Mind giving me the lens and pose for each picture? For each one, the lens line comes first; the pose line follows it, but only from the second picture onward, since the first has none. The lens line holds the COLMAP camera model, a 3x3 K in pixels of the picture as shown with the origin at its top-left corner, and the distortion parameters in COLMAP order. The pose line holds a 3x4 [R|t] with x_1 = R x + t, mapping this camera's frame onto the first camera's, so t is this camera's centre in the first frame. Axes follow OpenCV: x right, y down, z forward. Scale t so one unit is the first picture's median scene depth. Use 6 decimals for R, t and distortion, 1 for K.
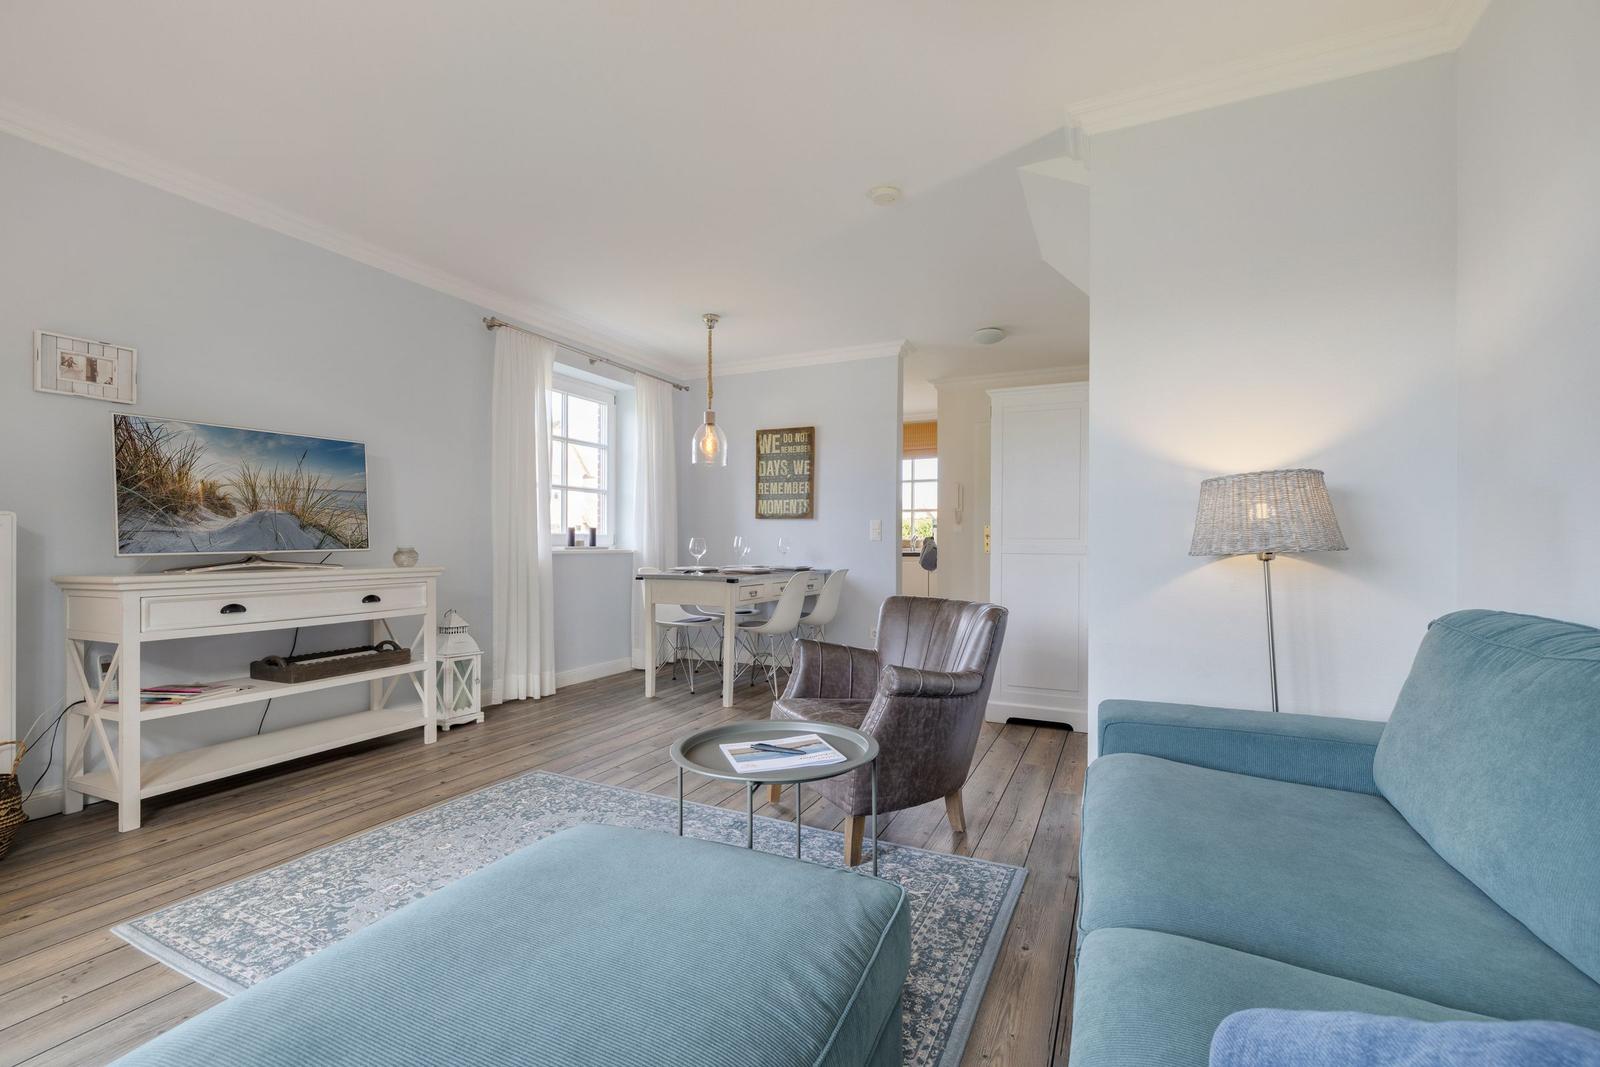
lens RADIAL K [[680.2, 0, 803.4], [0, 680.2, 547.2], [0, 0, 1]] dist [0.000523, 0.000060]
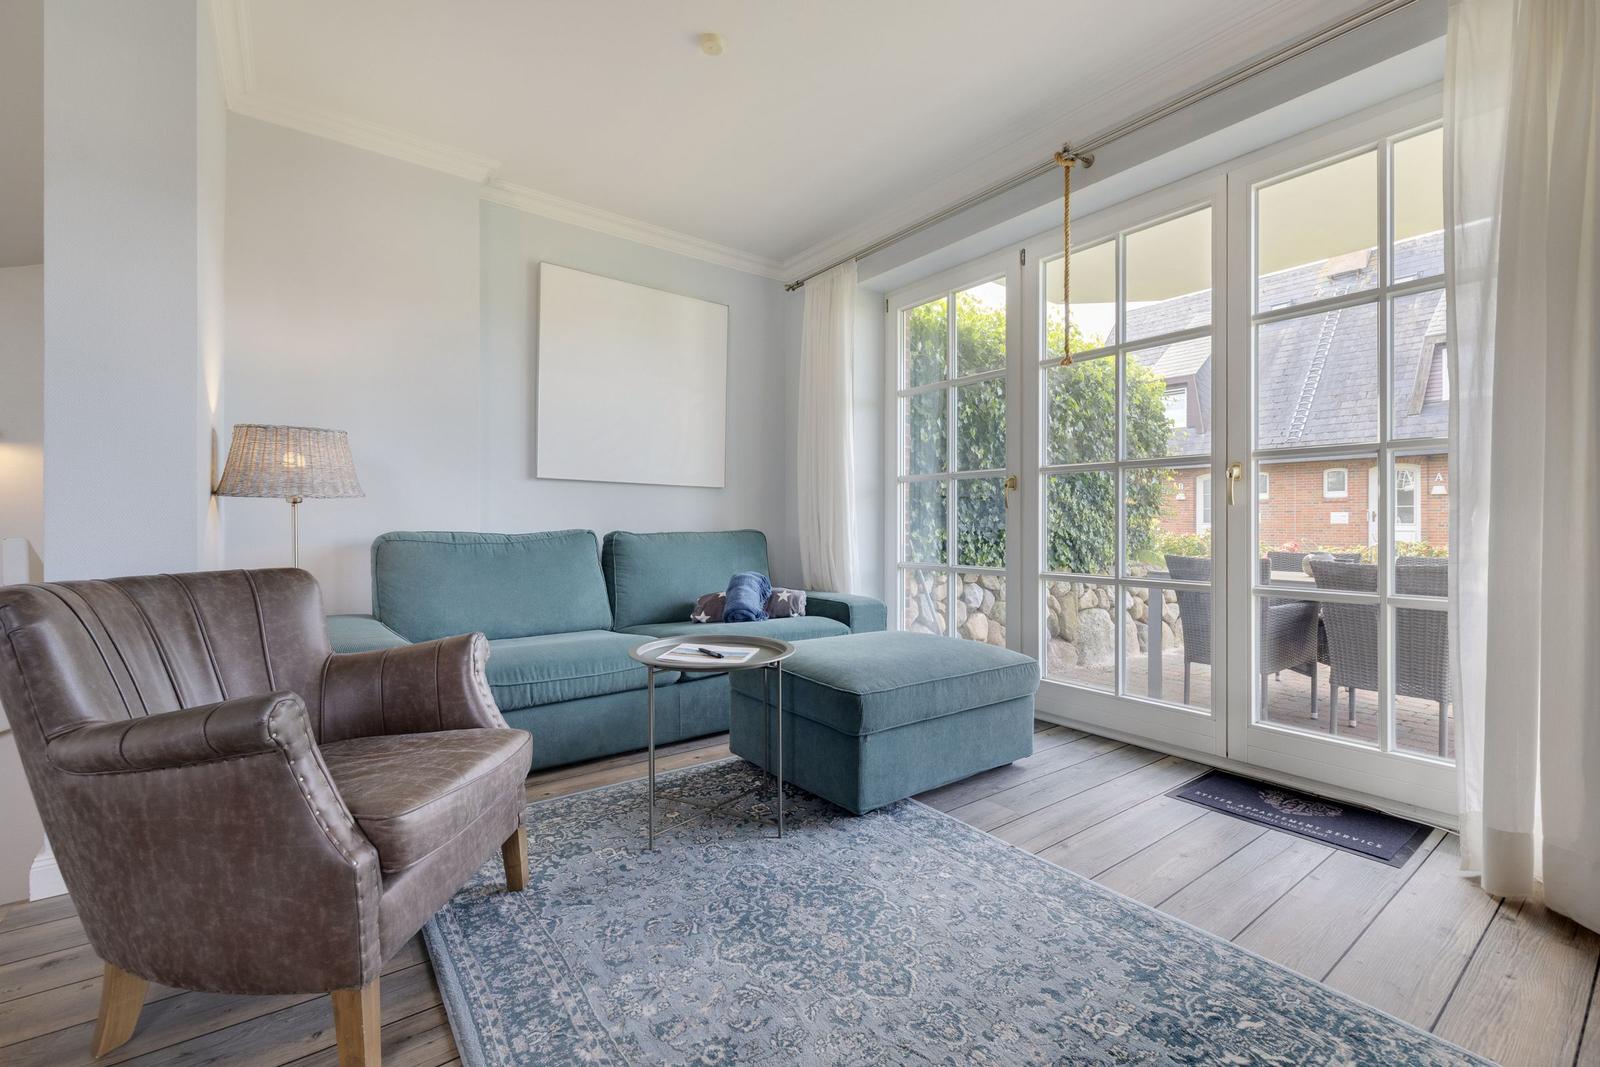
lens RADIAL K [[684.7, 0, 817.0], [0, 684.7, 507.4], [0, 0, 1]] dist [0.000221, 0.000017]
pose [[-0.893020, 0.001157, 0.450015, -0.226003], [-0.008627, 0.999769, -0.019689, 0.014773], [-0.449934, -0.021465, -0.892804, 0.591554]]
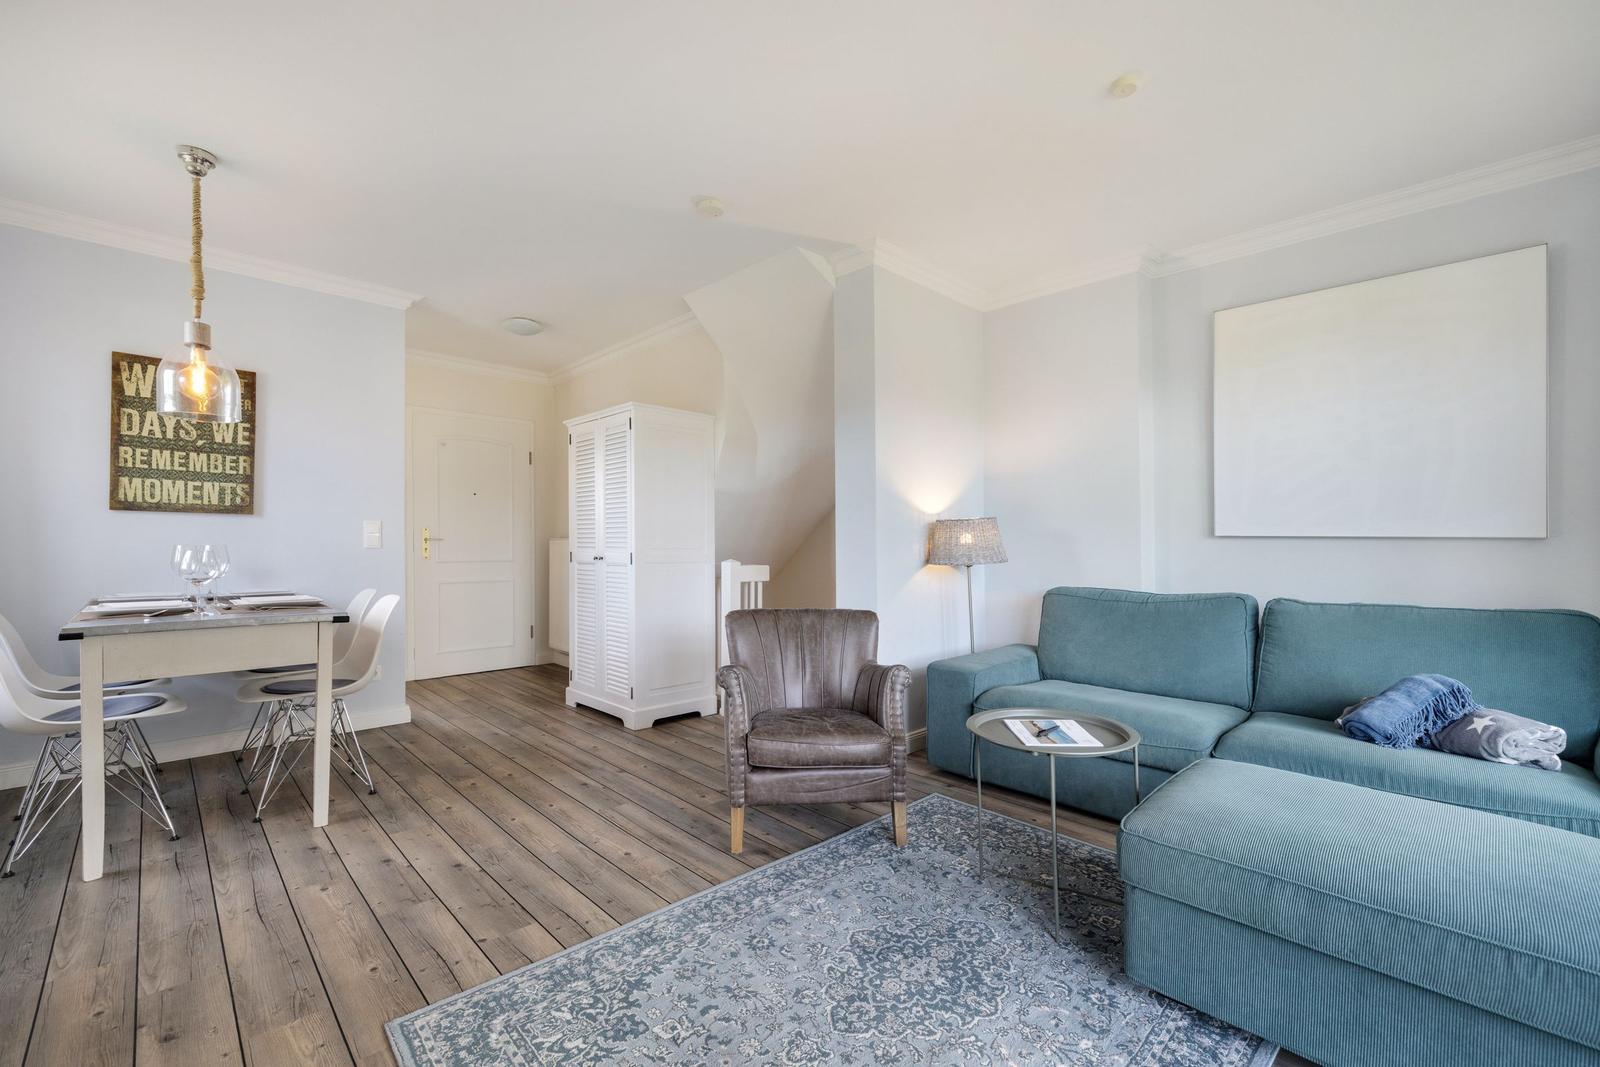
lens RADIAL K [[682.0, 0, 800.0], [0, 682.0, 533.5], [0, 0, 1]] dist [0.001558, 0.000260]
pose [[0.355538, 0.009072, 0.934618, -0.407946], [-0.001772, 0.999958, -0.009032, -0.018775], [-0.934660, 0.001555, 0.355539, 0.283363]]
